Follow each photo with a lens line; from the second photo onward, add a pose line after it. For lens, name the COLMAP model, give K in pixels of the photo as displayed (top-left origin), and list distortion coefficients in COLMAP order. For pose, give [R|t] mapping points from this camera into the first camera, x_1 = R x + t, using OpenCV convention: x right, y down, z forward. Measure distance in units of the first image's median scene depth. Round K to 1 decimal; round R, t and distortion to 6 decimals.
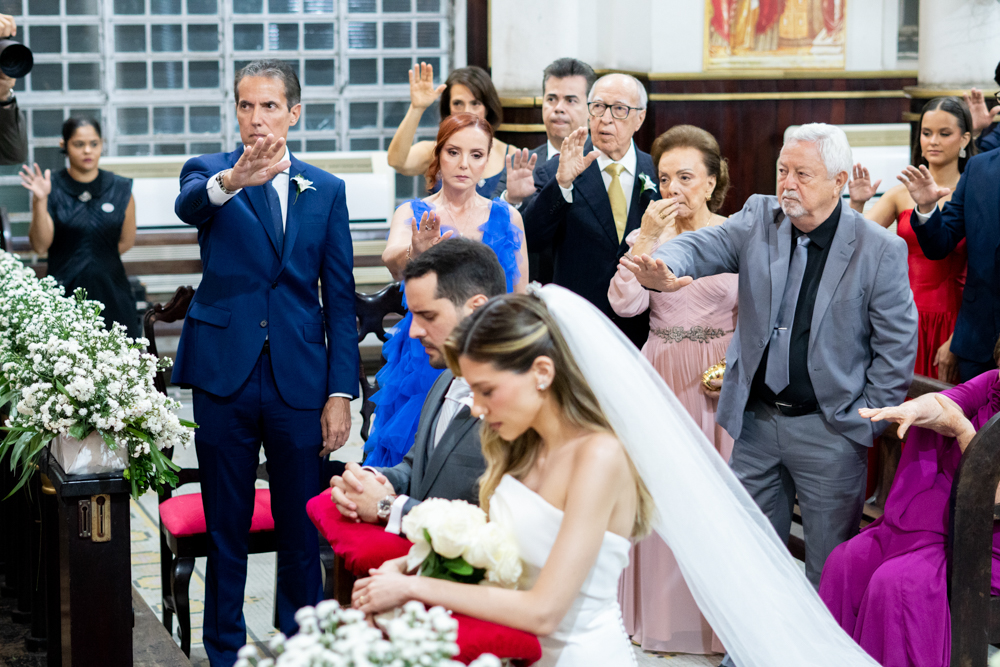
lens RADIAL K [[2217.3, 0, 499.1], [0, 2217.3, 334.9], [0, 0, 1]] dist [-0.032724, 0.084920]
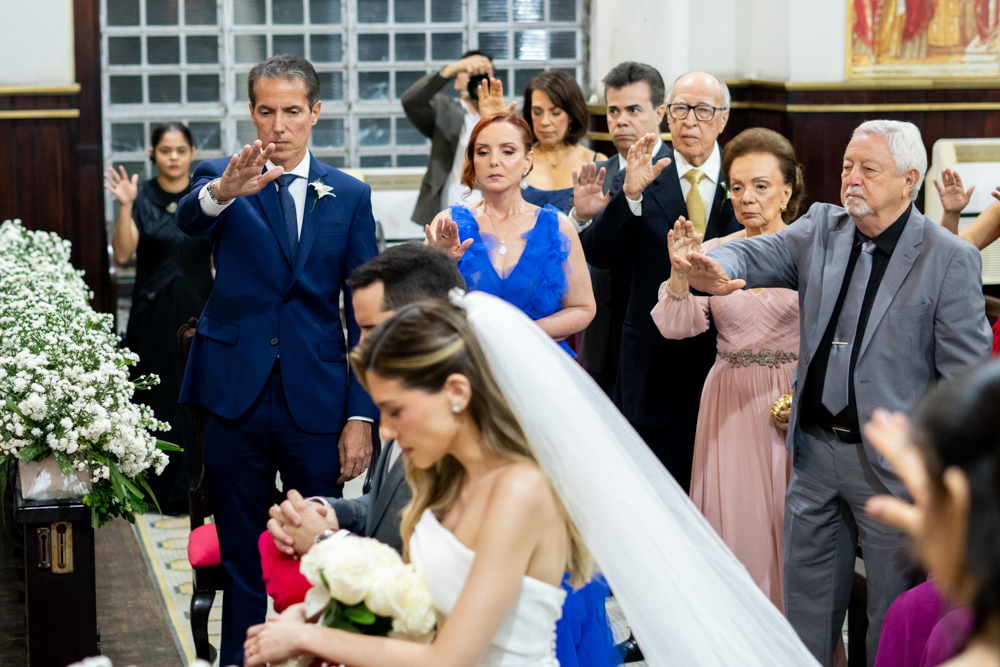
lens RADIAL K [[2217.3, 0, 499.1], [0, 2217.3, 334.9], [0, 0, 1]] dist [-0.032724, 0.084920]
pose [[0.994236, 0.009446, -0.106801, 0.085479], [-0.010784, 0.999870, -0.011958, 0.002974], [0.106674, 0.013041, 0.994209, 0.091429]]
